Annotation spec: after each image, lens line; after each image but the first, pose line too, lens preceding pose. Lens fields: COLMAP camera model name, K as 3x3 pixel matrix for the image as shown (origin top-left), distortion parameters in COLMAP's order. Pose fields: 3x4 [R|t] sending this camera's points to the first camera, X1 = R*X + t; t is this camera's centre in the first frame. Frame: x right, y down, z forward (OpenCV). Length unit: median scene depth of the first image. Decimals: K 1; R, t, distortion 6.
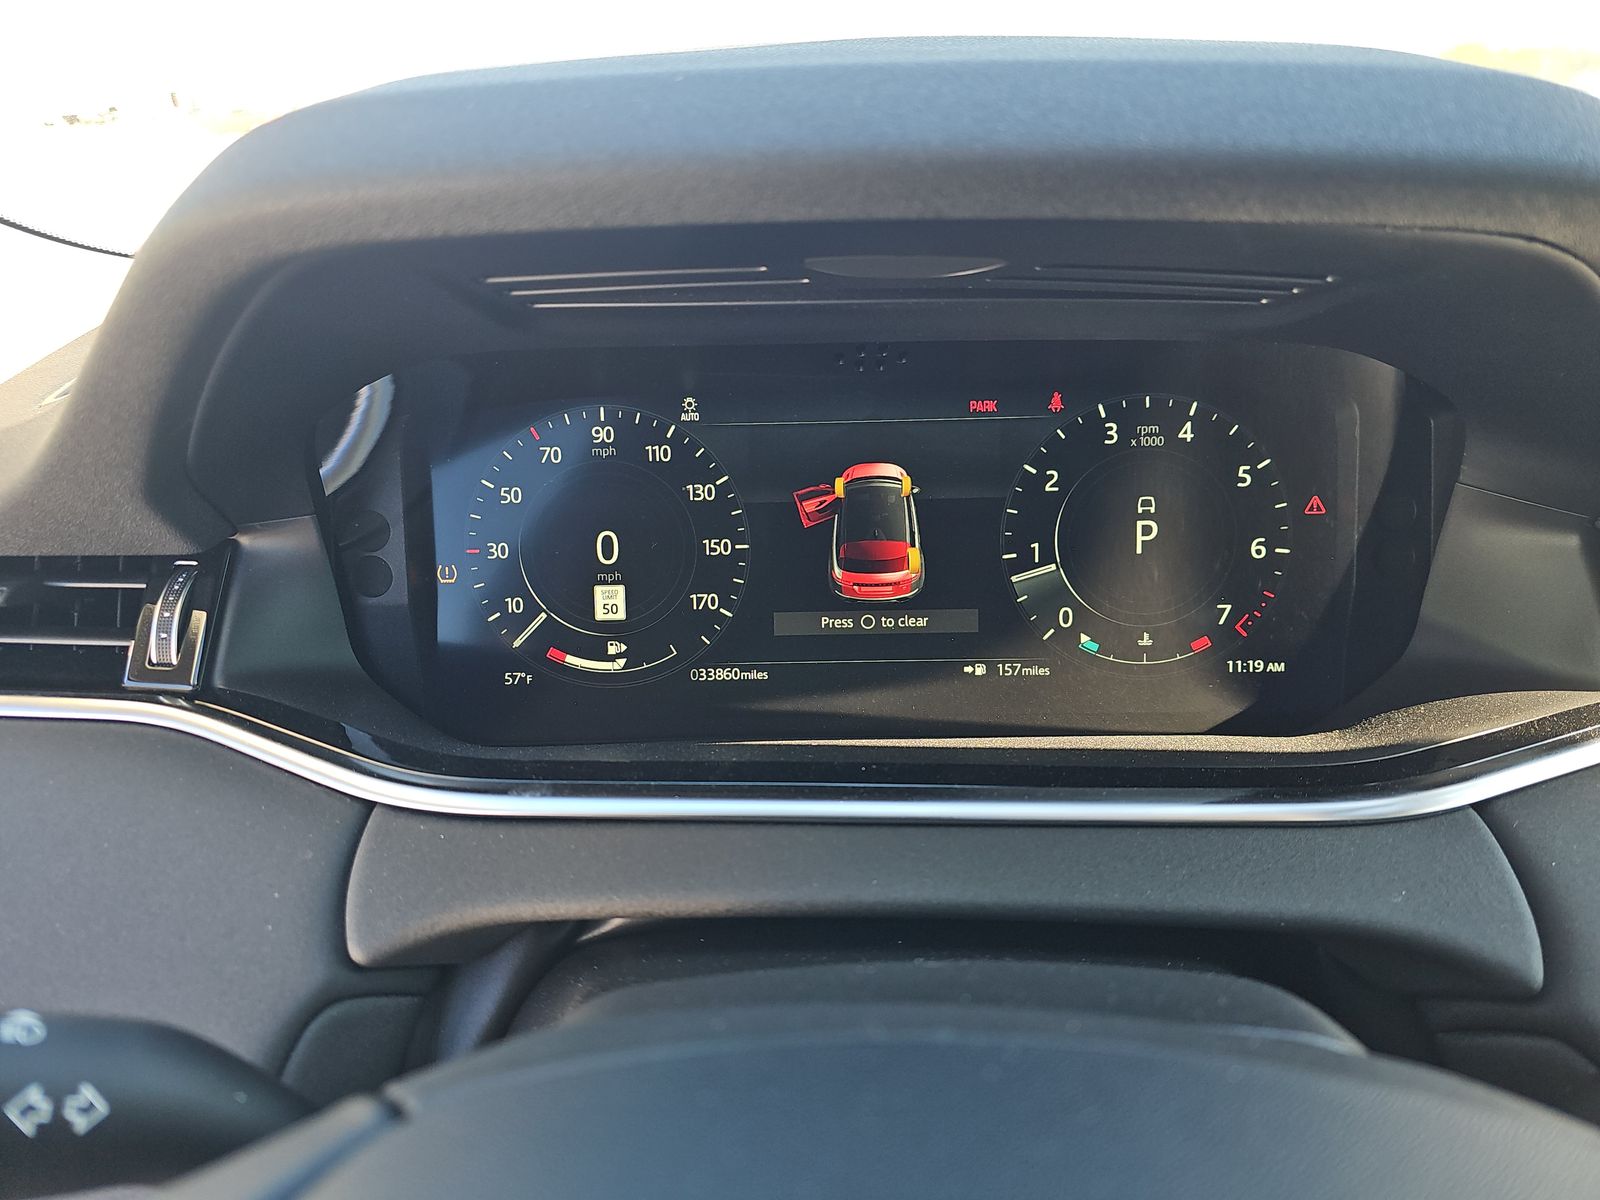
lens RADIAL K [[1055.8, 0, 796.2], [0, 1055.8, 596.4], [0, 0, 1]] dist [0.022789, -0.020127]
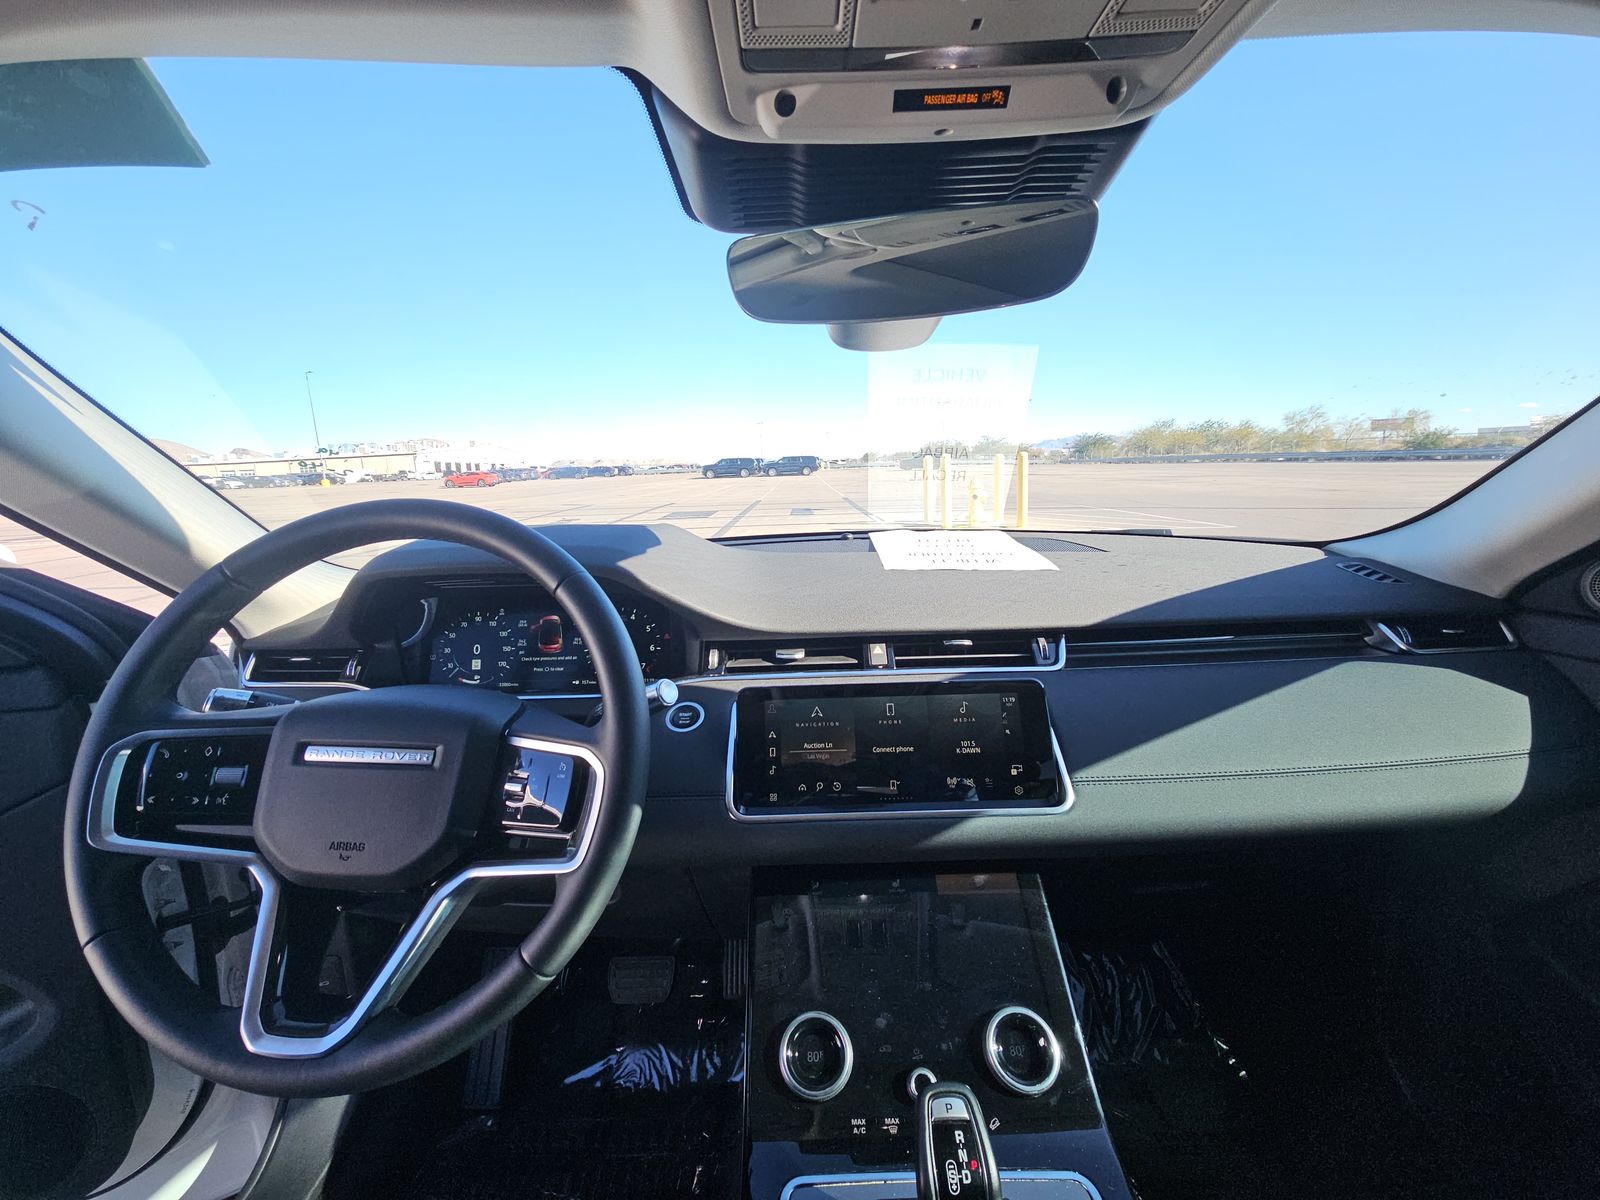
lens RADIAL K [[644.7, 0, 800.2], [0, 644.7, 593.9], [0, 0, 1]] dist [-0.004233, -0.000588]
pose [[0.999934, -0.008083, 0.008135, 0.933397], [0.009754, 0.972516, -0.232630, 0.299657], [-0.006031, 0.232694, 0.972531, -1.236924]]
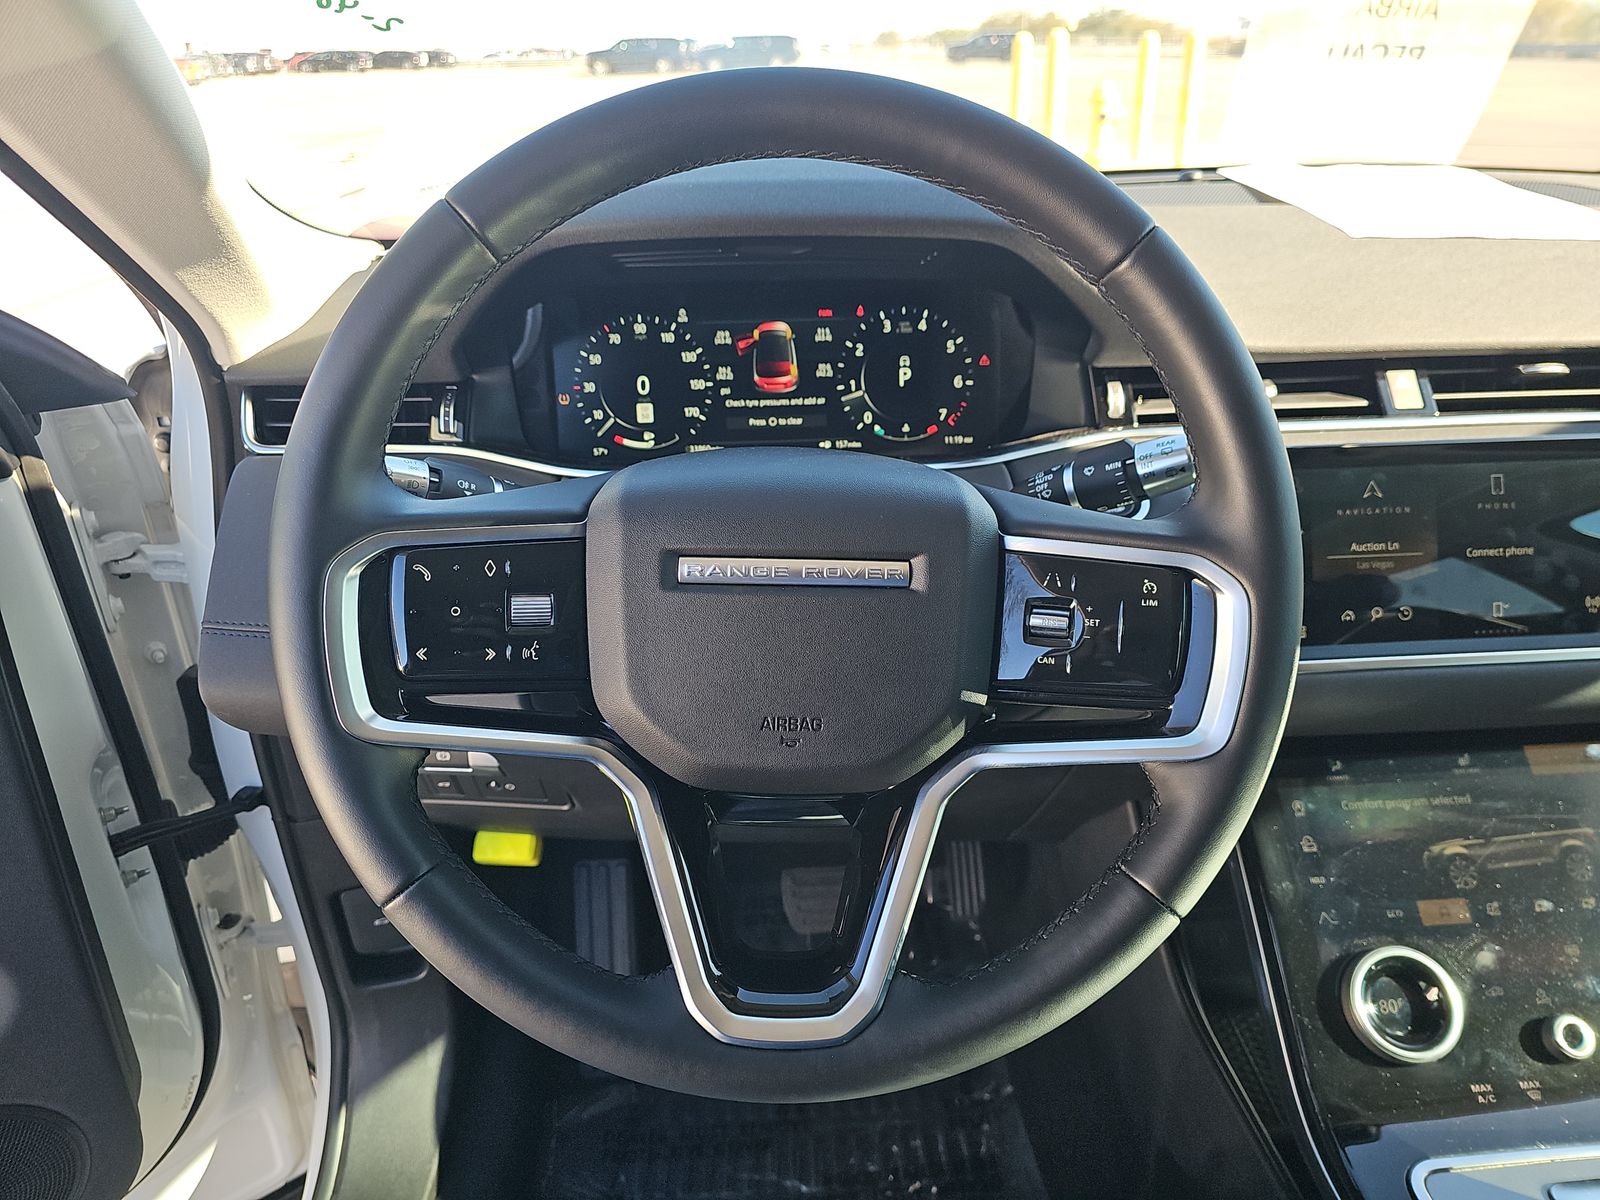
lens RADIAL K [[1055.8, 0, 805.2], [0, 1055.8, 613.3], [0, 0, 1]] dist [0.022789, -0.020127]
pose [[0.997901, -0.023936, 0.060166, -0.000607], [0.020736, 0.998366, 0.053257, 0.290978], [-0.061342, -0.051897, 0.996767, -1.074315]]
